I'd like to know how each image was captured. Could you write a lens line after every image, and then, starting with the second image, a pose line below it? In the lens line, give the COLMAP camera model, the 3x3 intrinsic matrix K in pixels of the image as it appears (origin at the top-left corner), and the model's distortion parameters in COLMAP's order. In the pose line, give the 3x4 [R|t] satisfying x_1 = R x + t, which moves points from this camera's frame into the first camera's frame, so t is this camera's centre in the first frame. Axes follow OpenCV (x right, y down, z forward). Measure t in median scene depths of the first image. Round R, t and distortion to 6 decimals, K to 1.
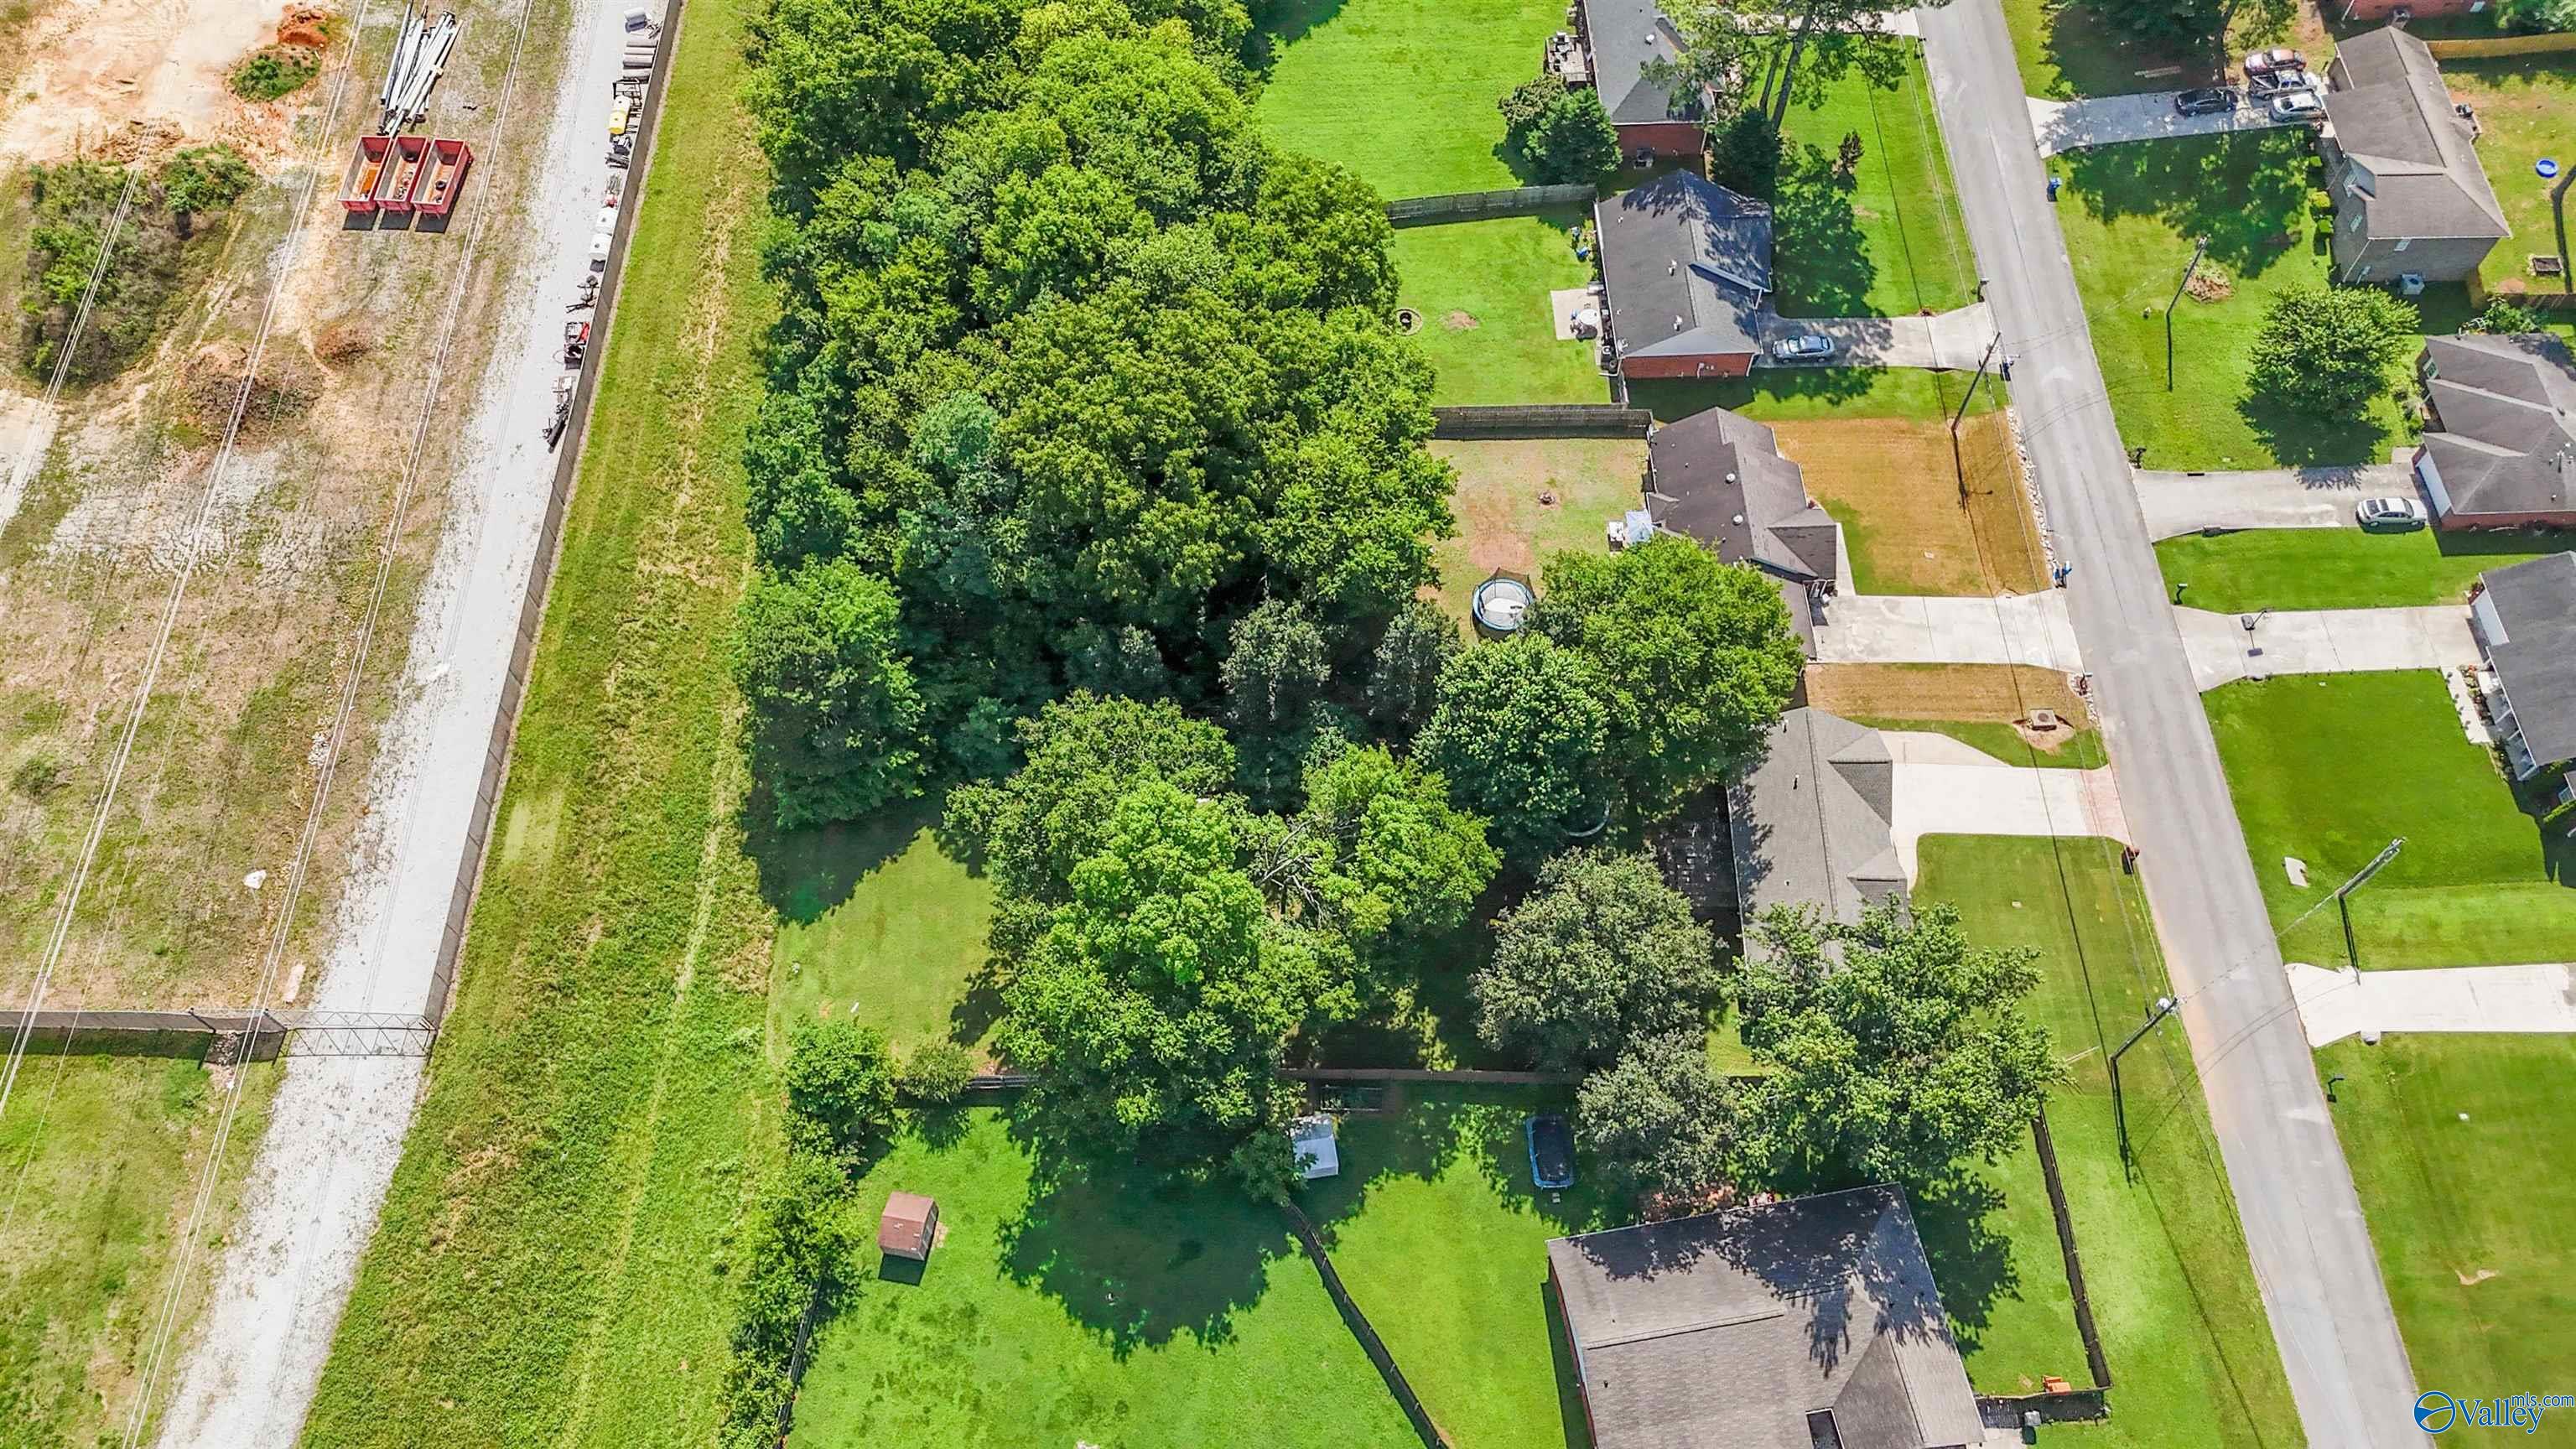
lens RADIAL K [[1888.1, 0, 1285.5], [0, 1888.1, 701.9], [0, 0, 1]] dist [0.055680, -0.045554]
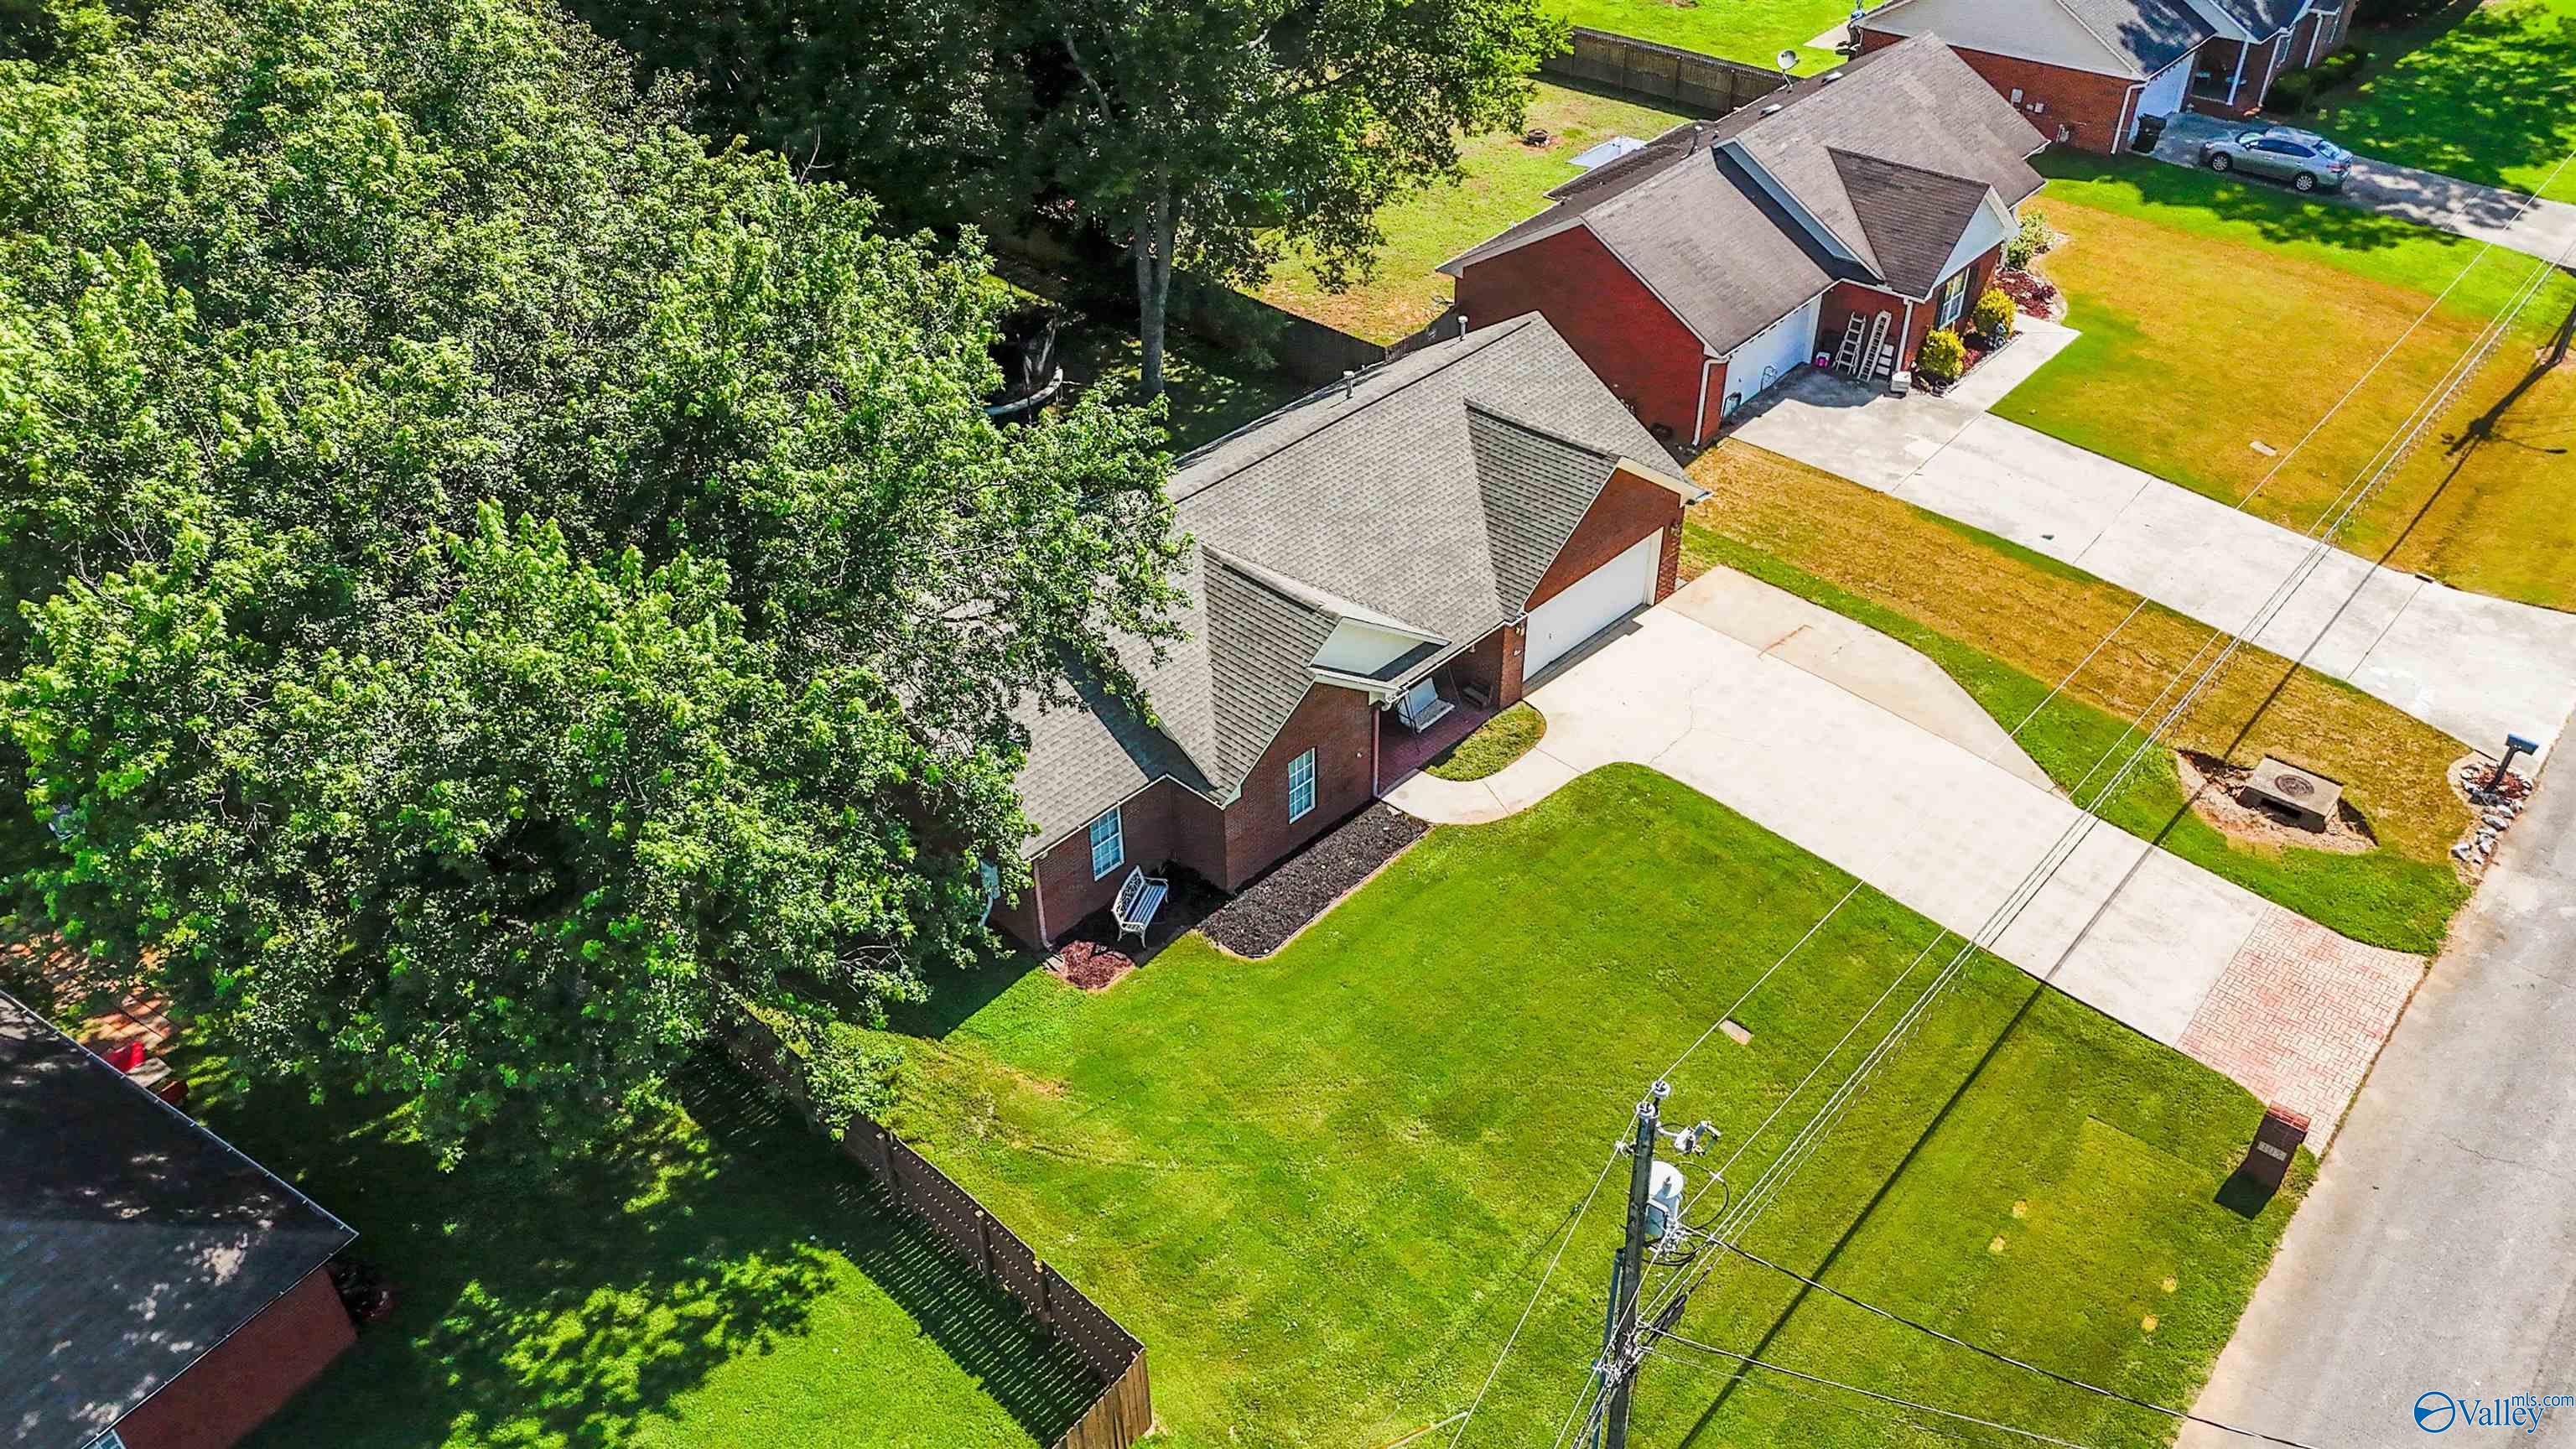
lens RADIAL K [[1888.1, 0, 1301.7], [0, 1888.1, 721.3], [0, 0, 1]] dist [0.055680, -0.045554]
pose [[0.743735, 0.393762, -0.540194, 0.460631], [-0.571362, 0.793919, -0.207938, 0.160962], [0.346992, 0.463297, 0.815446, 0.722472]]
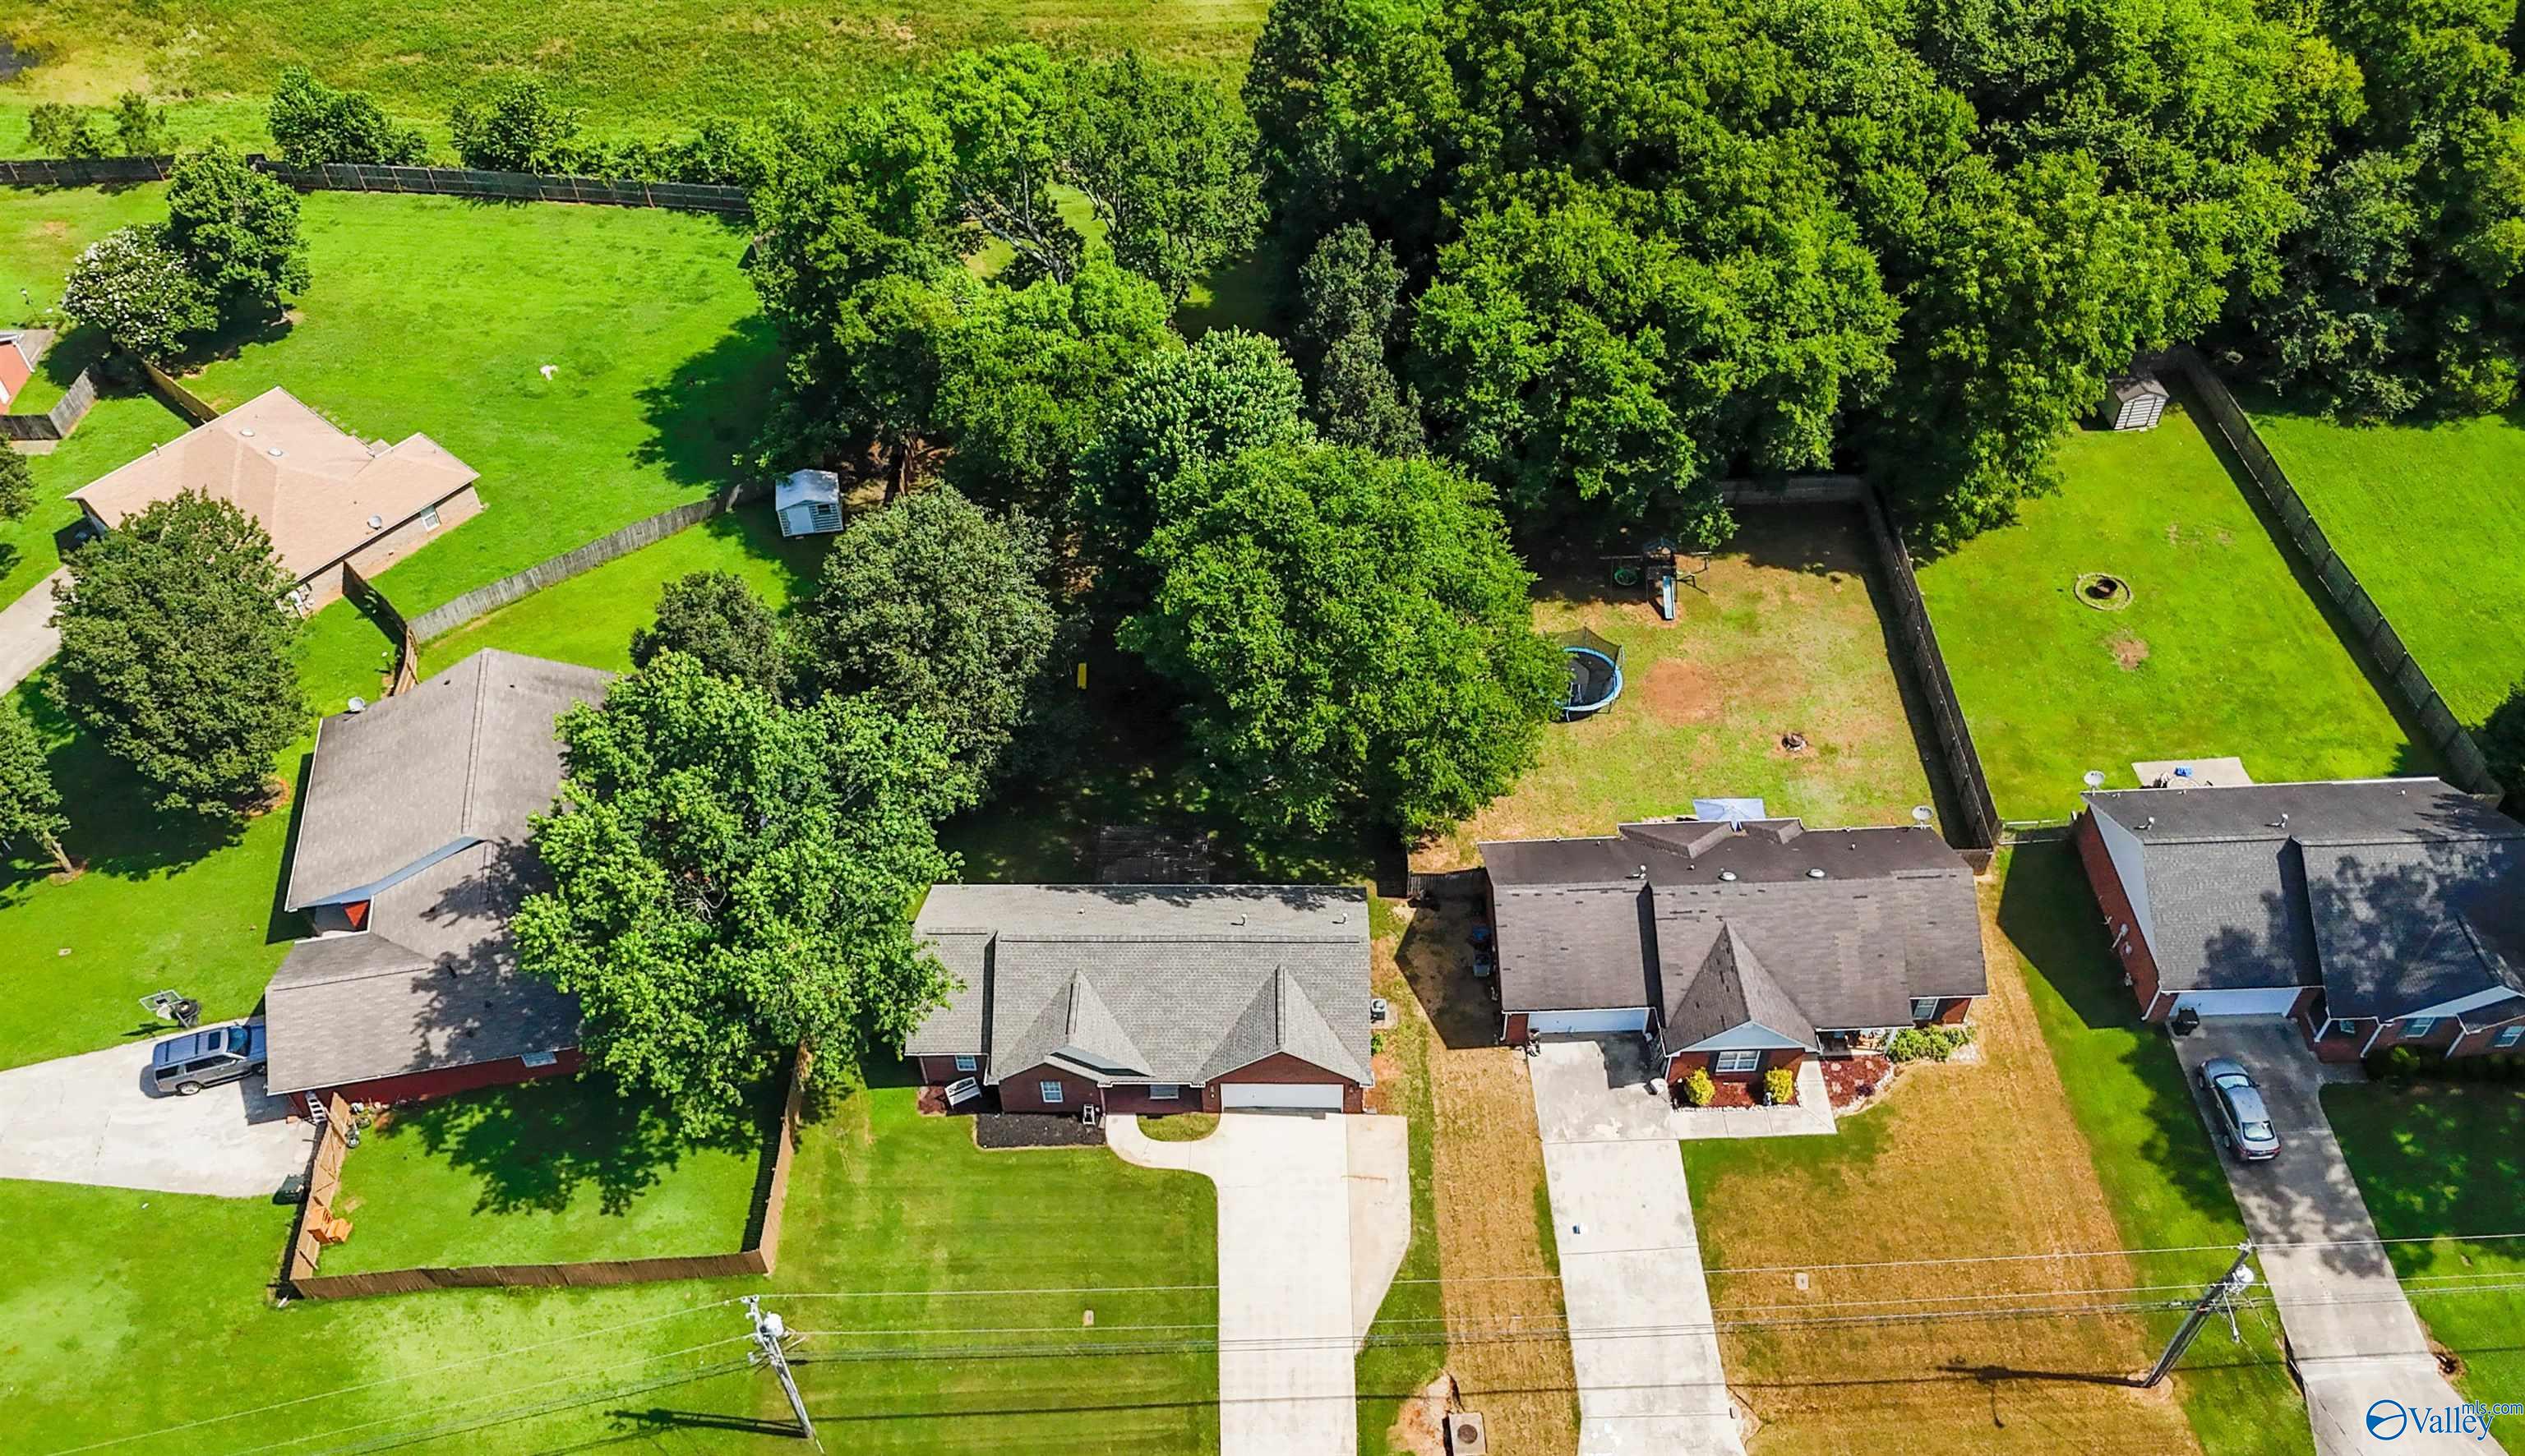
lens RADIAL K [[2053.5, 0, 1260.7], [0, 2053.5, 721.6], [0, 0, 1]] dist [0.038373, -0.011260]
pose [[0.010529, 0.736117, -0.676772, 0.672173], [-0.850987, 0.361997, 0.380499, -0.247056], [0.525081, 0.571918, 0.630238, 0.509404]]
